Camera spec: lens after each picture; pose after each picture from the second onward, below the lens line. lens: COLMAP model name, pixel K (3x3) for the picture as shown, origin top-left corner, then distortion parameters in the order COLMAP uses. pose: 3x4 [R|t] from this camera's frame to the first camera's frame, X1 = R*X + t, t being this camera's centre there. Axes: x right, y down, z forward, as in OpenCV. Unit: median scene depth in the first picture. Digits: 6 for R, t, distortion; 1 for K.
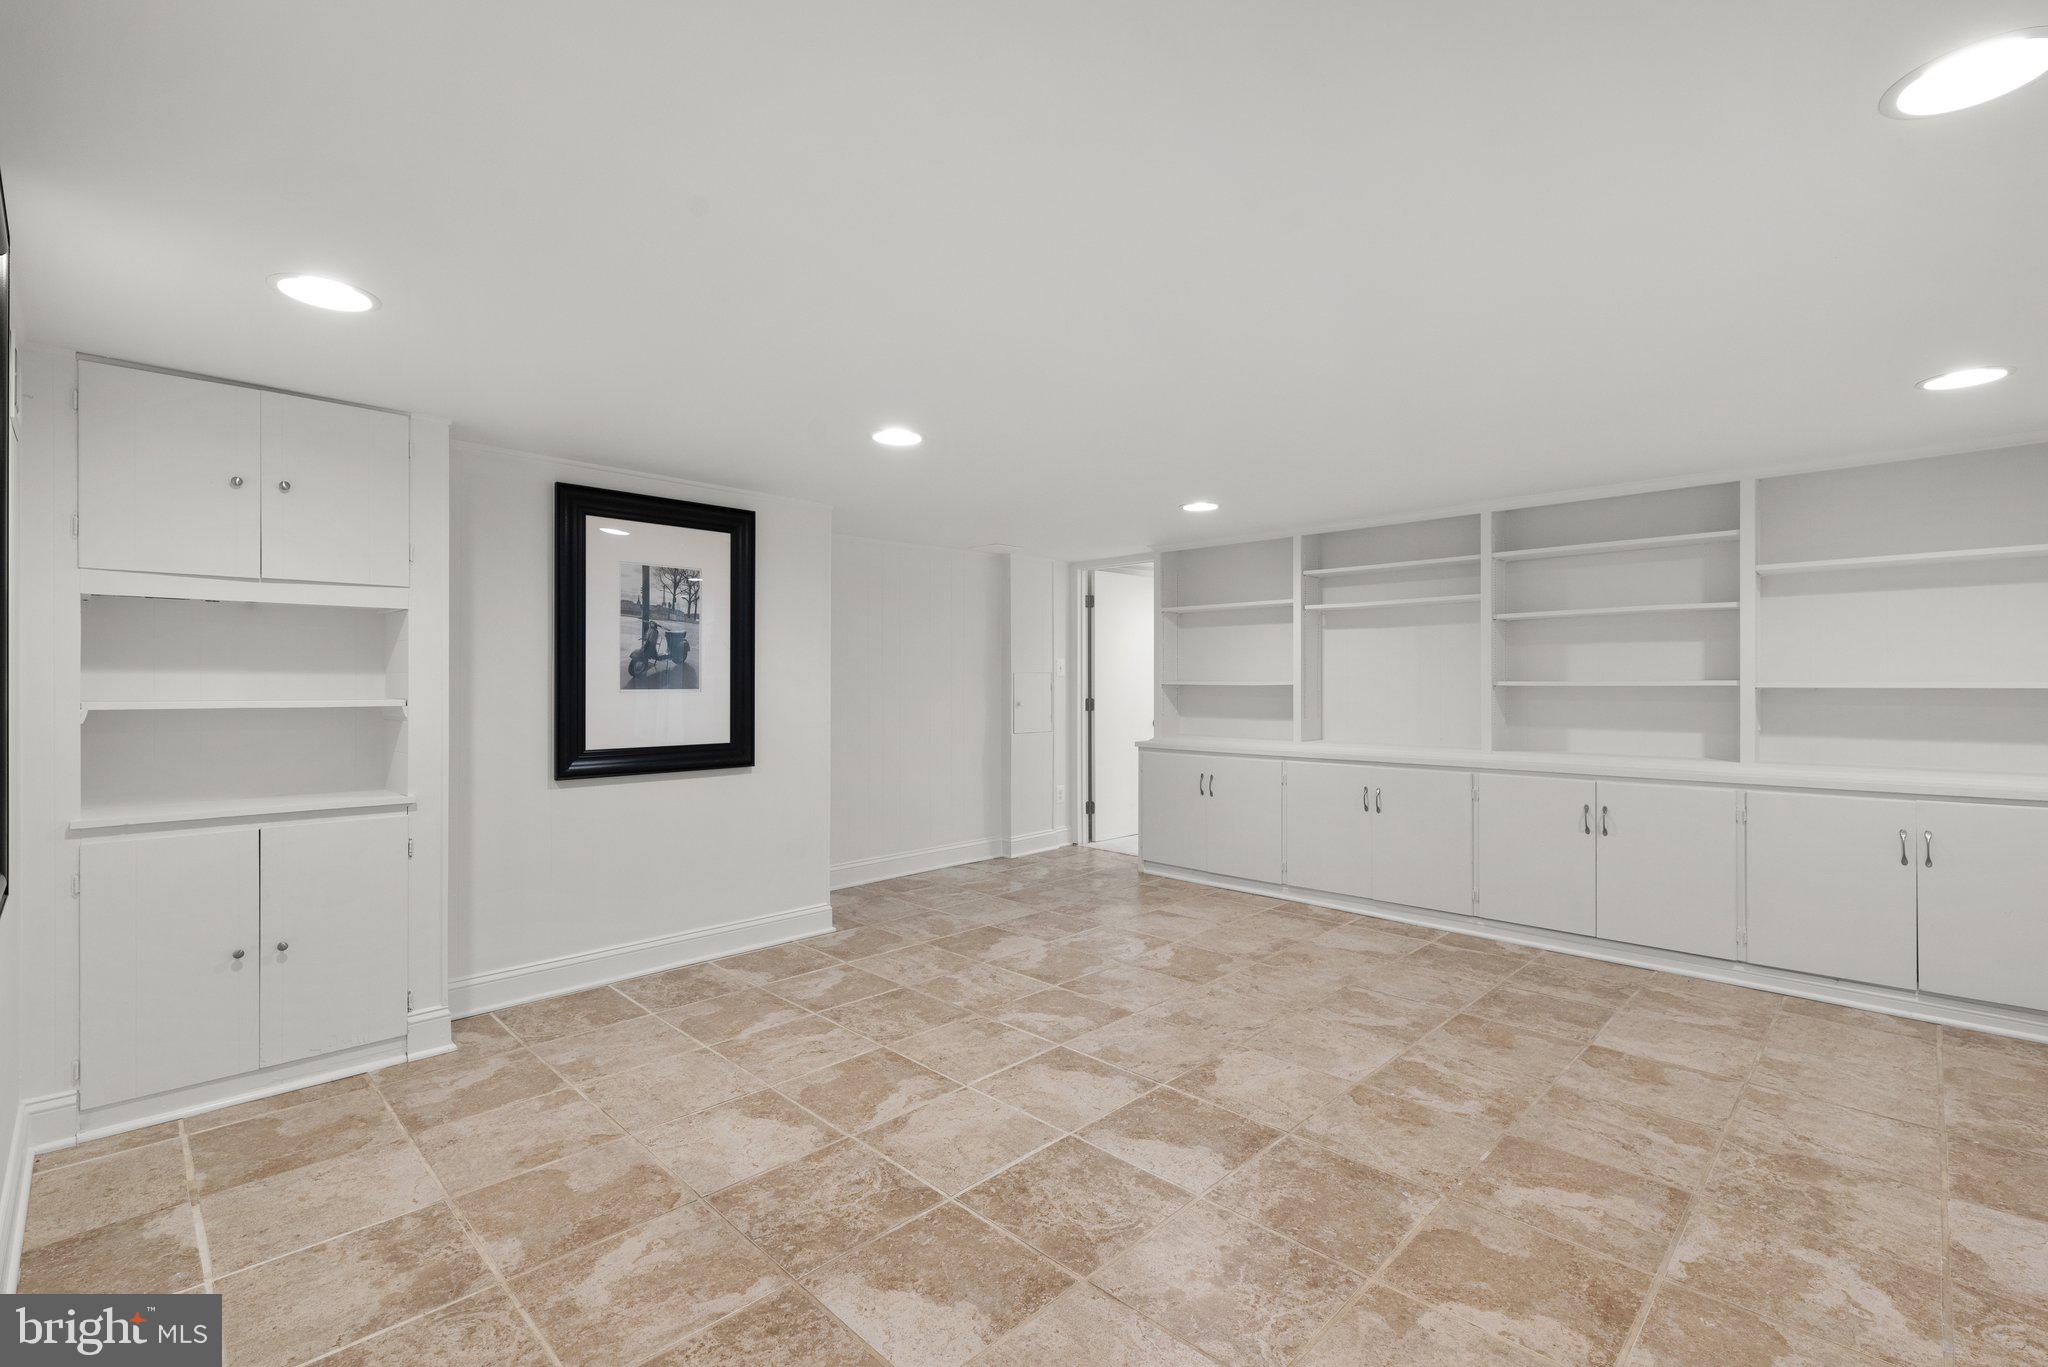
lens RADIAL K [[911.3, 0, 1021.2], [0, 911.3, 682.9], [0, 0, 1]] dist [0.000698, 0.001200]
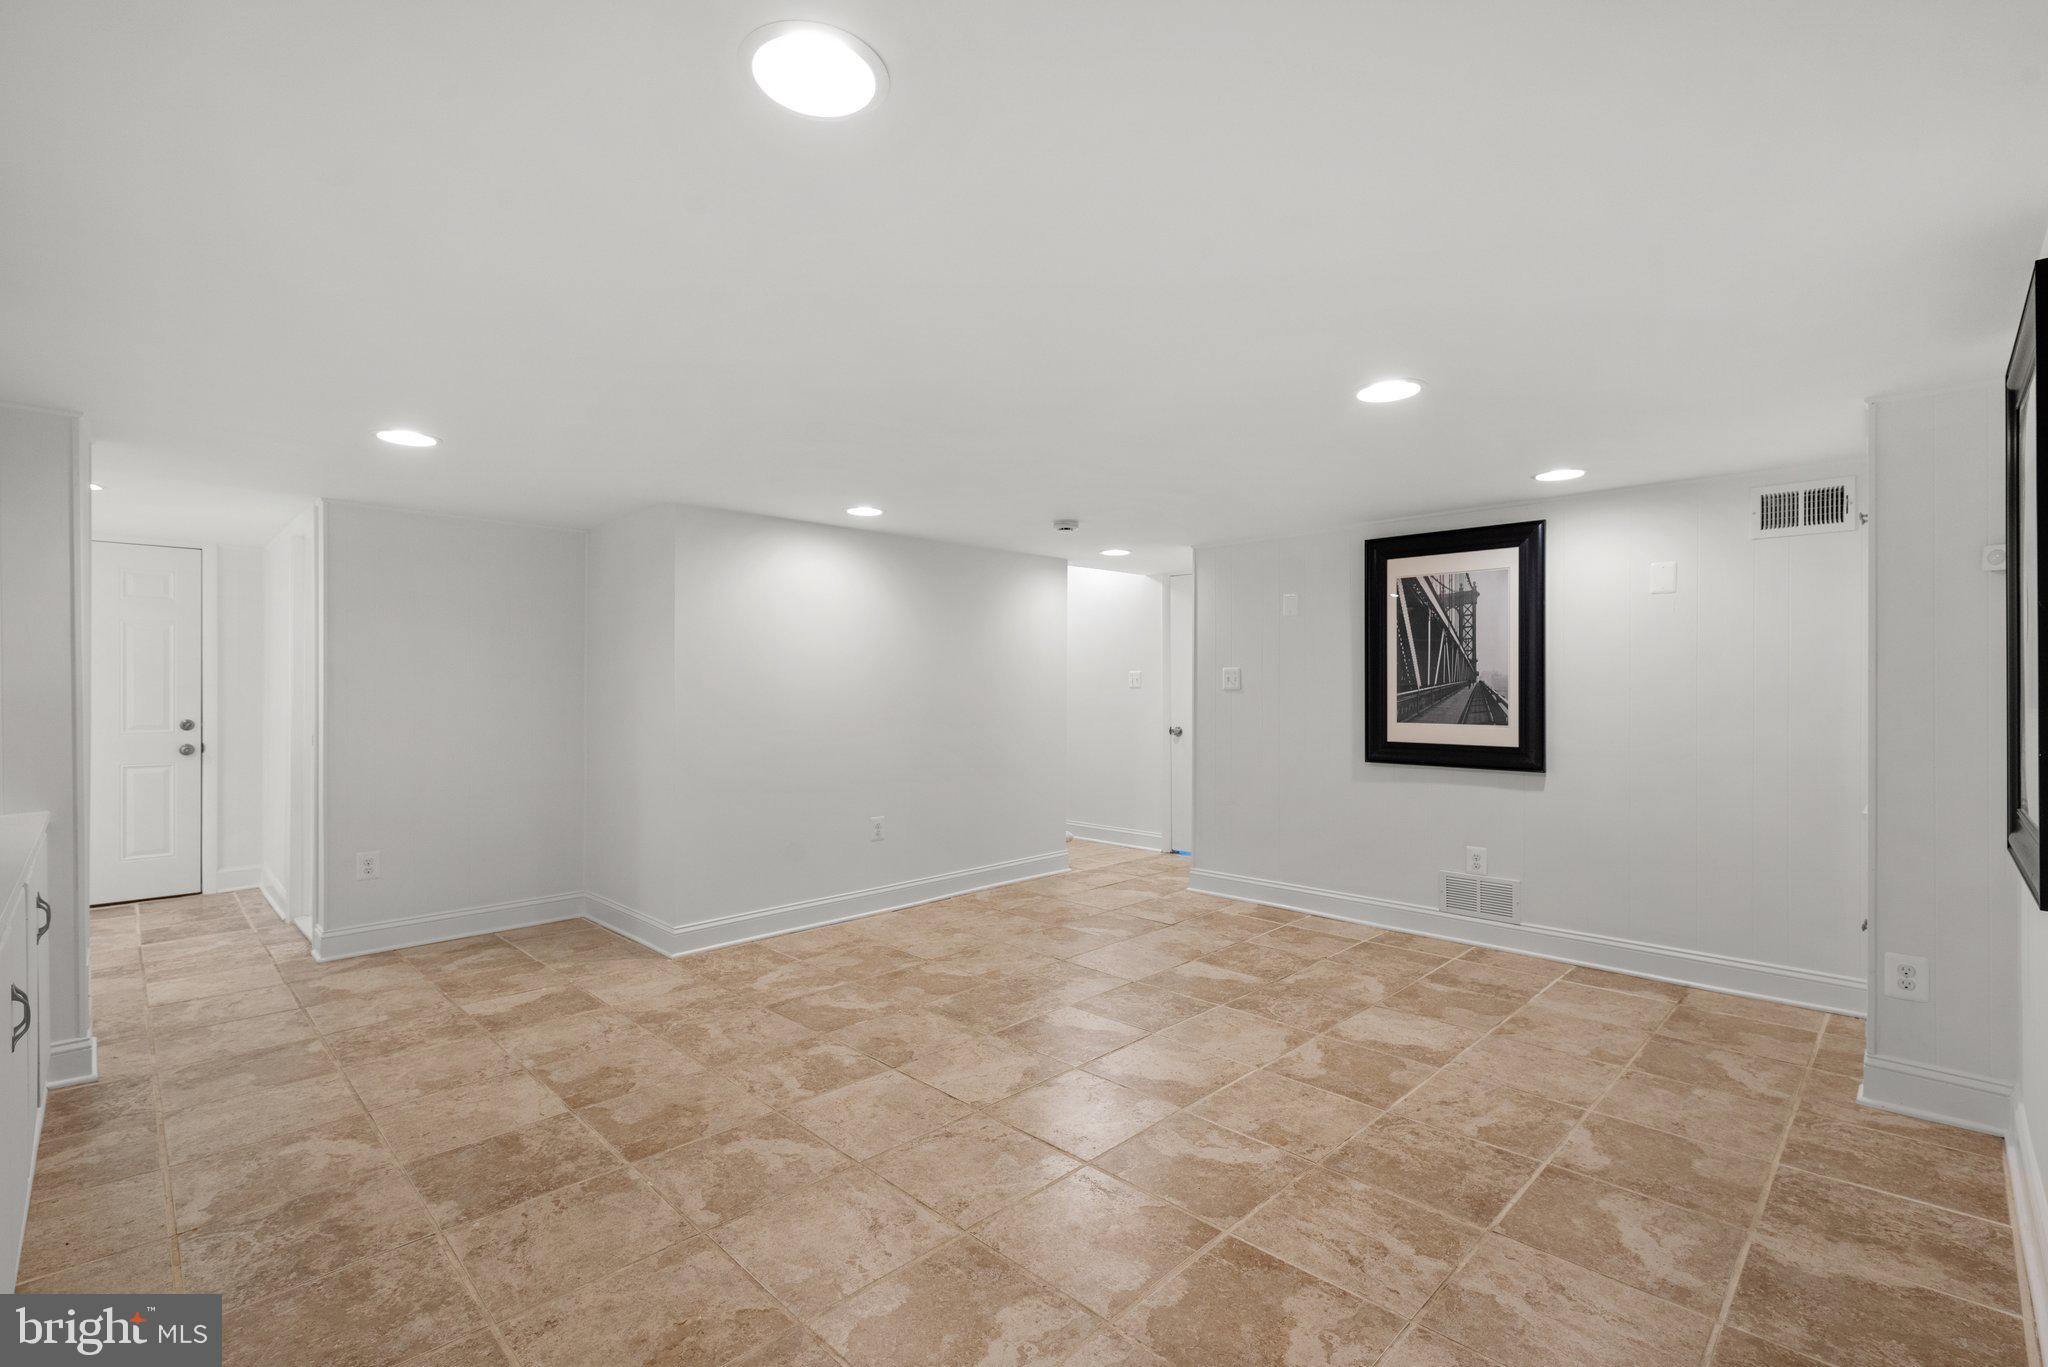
lens RADIAL K [[911.3, 0, 1044.6], [0, 911.3, 685.9], [0, 0, 1]] dist [0.000698, 0.001200]
pose [[-0.999807, 0.000263, -0.019630, 0.199004], [0.000261, 1.000000, 0.000118, -0.006607], [0.019630, 0.000113, -0.999807, 1.933412]]
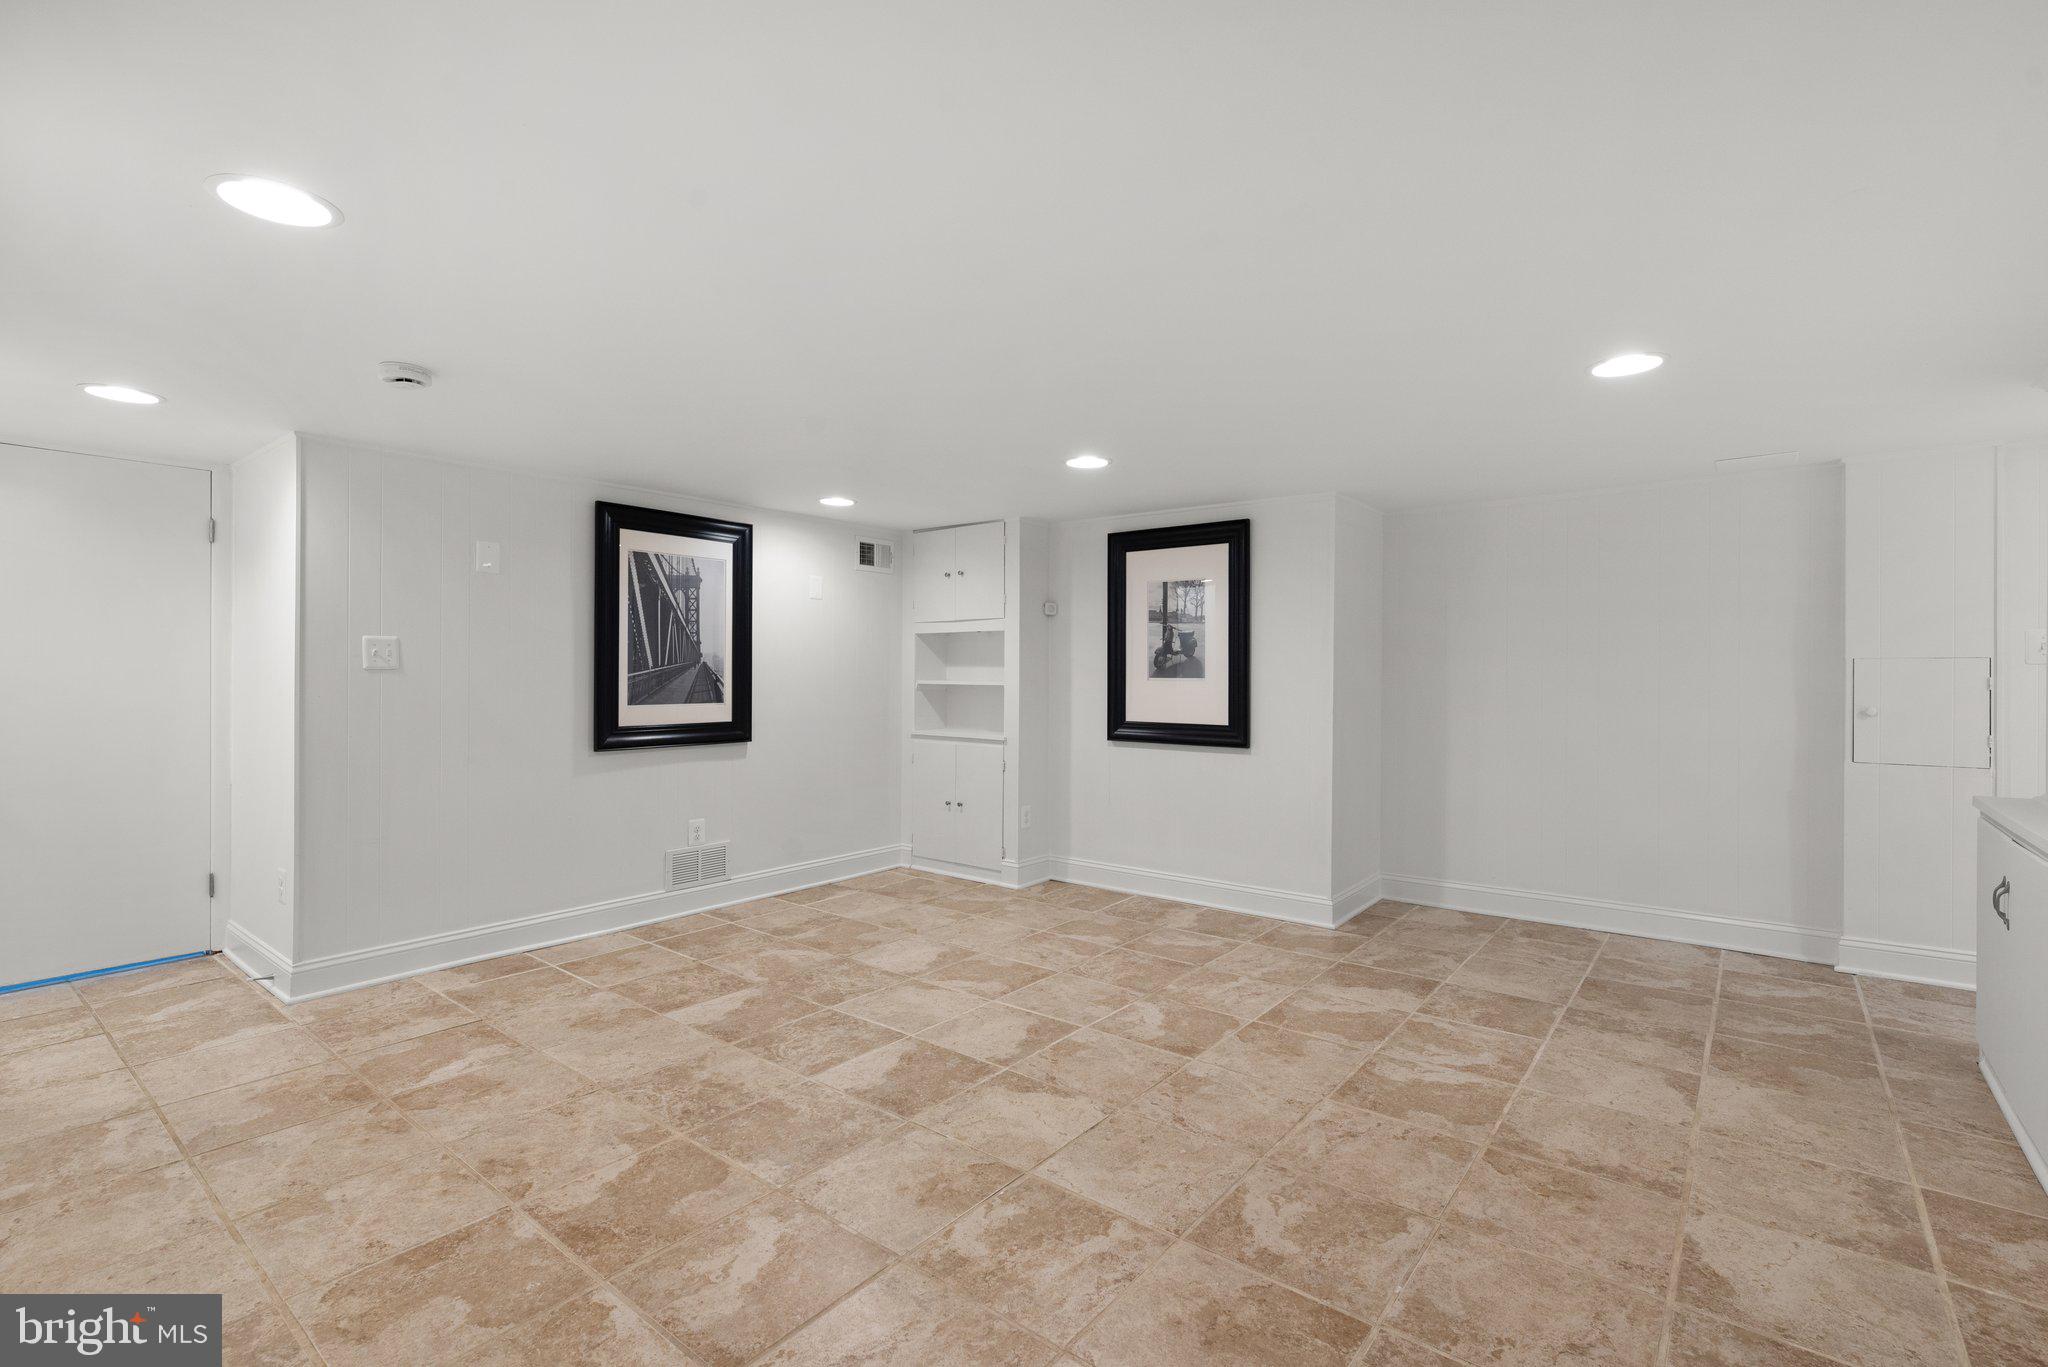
lens RADIAL K [[911.3, 0, 1027.5], [0, 911.3, 679.8], [0, 0, 1]] dist [0.000698, 0.001200]
pose [[0.113610, 0.008844, -0.993486, 1.085603], [-0.005372, 0.999951, 0.008288, 0.000189], [0.993511, 0.004396, 0.113652, 0.848543]]
